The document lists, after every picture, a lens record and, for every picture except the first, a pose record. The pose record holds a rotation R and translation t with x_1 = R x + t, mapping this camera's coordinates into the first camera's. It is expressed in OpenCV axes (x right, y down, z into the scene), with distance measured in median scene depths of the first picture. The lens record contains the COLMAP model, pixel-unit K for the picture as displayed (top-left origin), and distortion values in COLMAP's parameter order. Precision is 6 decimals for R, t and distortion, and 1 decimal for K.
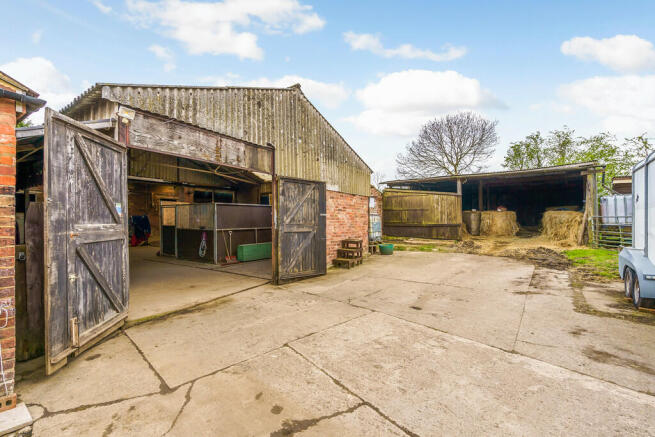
lens RADIAL K [[303.5, 0, 327.7], [0, 303.5, 227.0], [0, 0, 1]] dist [0.001100, 0.000086]
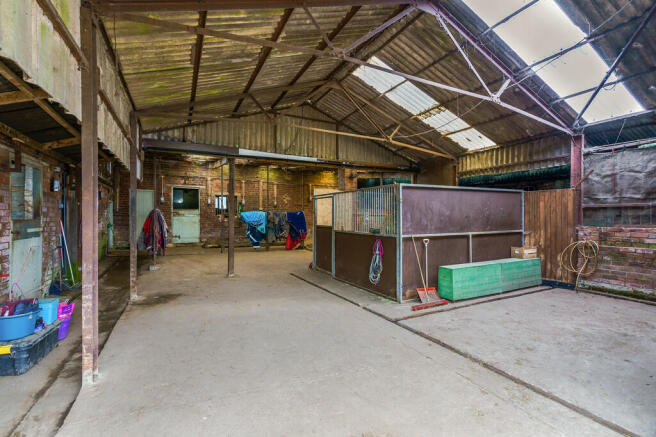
lens RADIAL K [[295.4, 0, 328.0], [0, 295.4, 218.5], [0, 0, 1]] dist [0.002310, 0.000208]
pose [[0.880483, -0.001622, -0.474075, -0.213136], [-0.005425, 0.999894, -0.013497, -0.012210], [0.474047, 0.014456, 0.880381, 0.443372]]
